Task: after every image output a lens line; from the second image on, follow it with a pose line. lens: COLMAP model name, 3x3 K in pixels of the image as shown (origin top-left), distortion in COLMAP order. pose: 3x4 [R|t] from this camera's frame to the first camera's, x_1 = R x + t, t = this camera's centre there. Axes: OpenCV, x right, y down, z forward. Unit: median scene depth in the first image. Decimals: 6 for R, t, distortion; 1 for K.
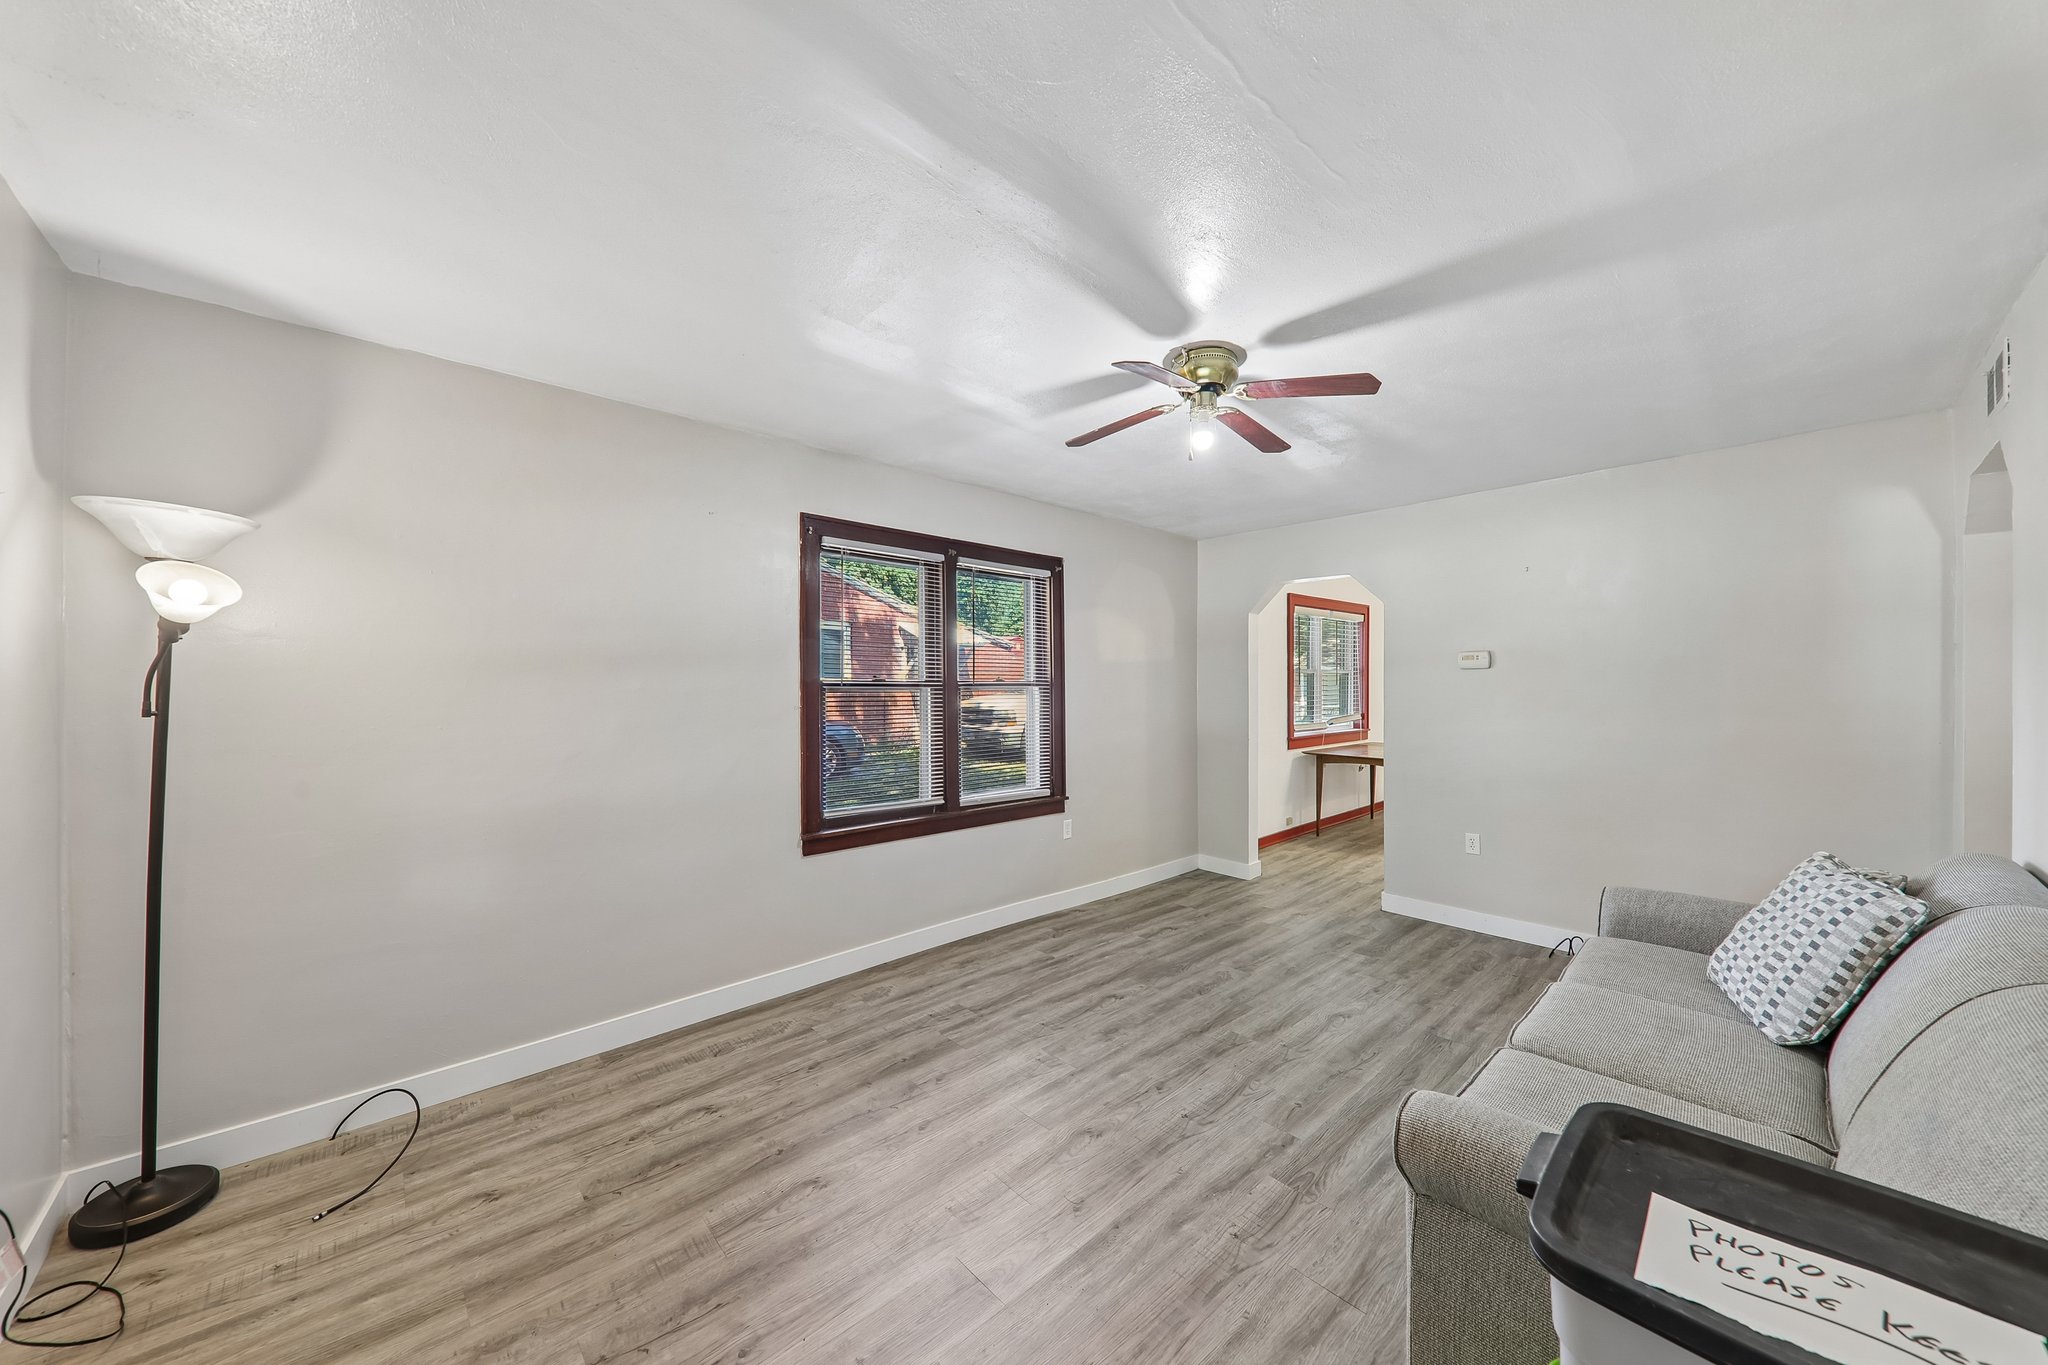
lens RADIAL K [[714.6, 0, 1027.5], [0, 714.6, 670.0], [0, 0, 1]] dist [0.011879, -0.006190]
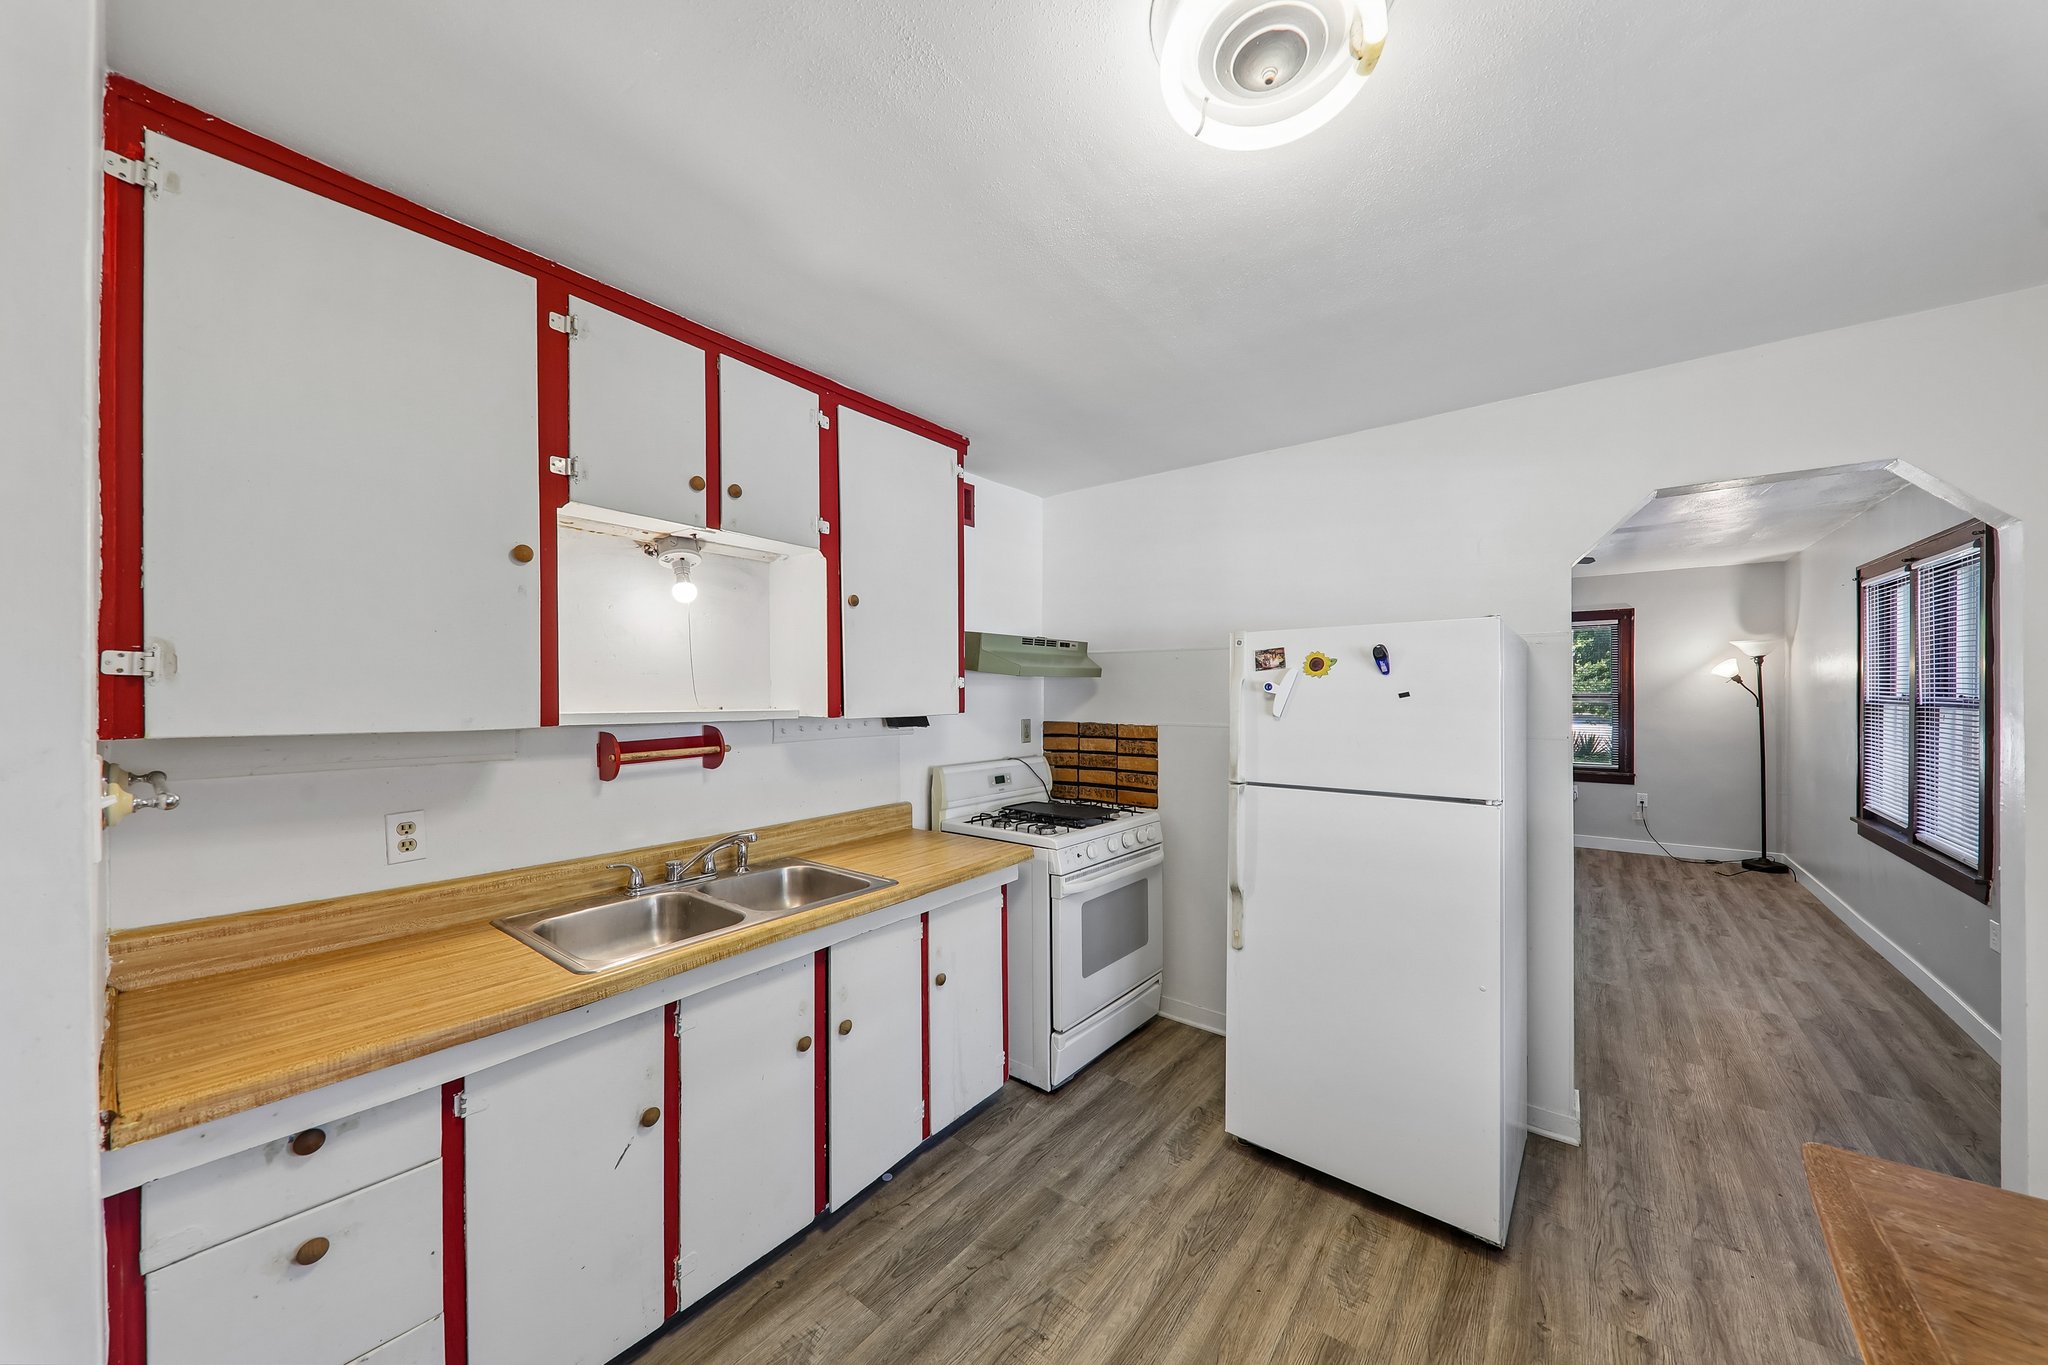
lens RADIAL K [[714.6, 0, 1011.8], [0, 714.6, 691.3], [0, 0, 1]] dist [0.011879, -0.006190]
pose [[-0.989000, 0.010791, -0.147525, 1.397560], [0.013514, 0.999756, -0.017465, 0.004335], [0.147300, -0.019266, -0.988904, 2.074813]]
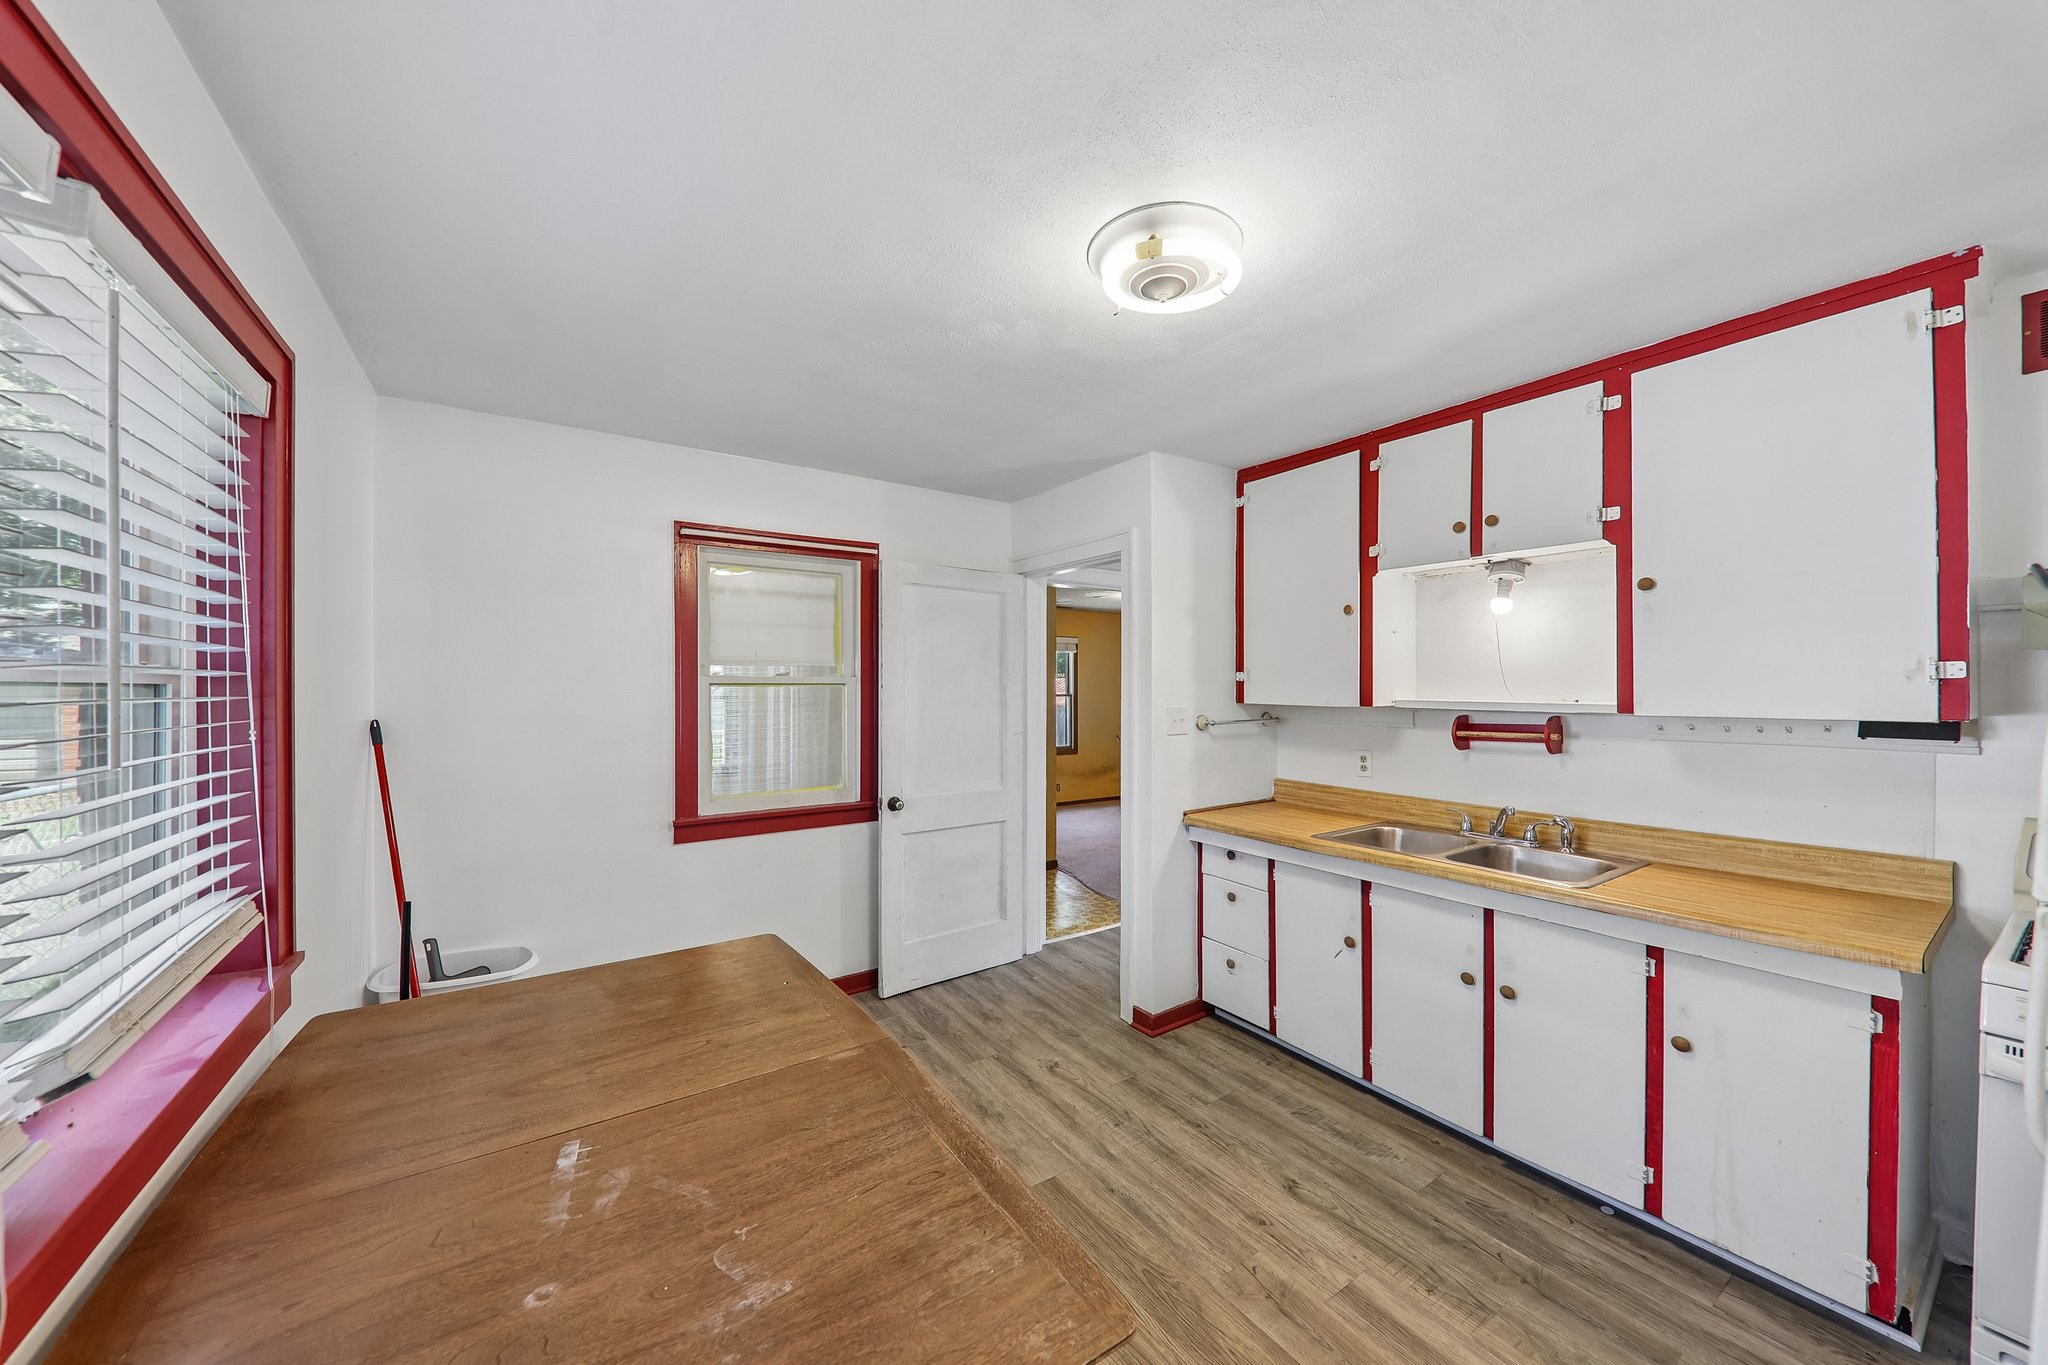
lens RADIAL K [[714.6, 0, 1026.3], [0, 714.6, 692.5], [0, 0, 1]] dist [0.011879, -0.006190]
pose [[0.164507, 0.001272, 0.986375, 0.715916], [-0.017149, 0.999852, 0.001571, 0.004715], [-0.986227, -0.017174, 0.164504, 1.784147]]
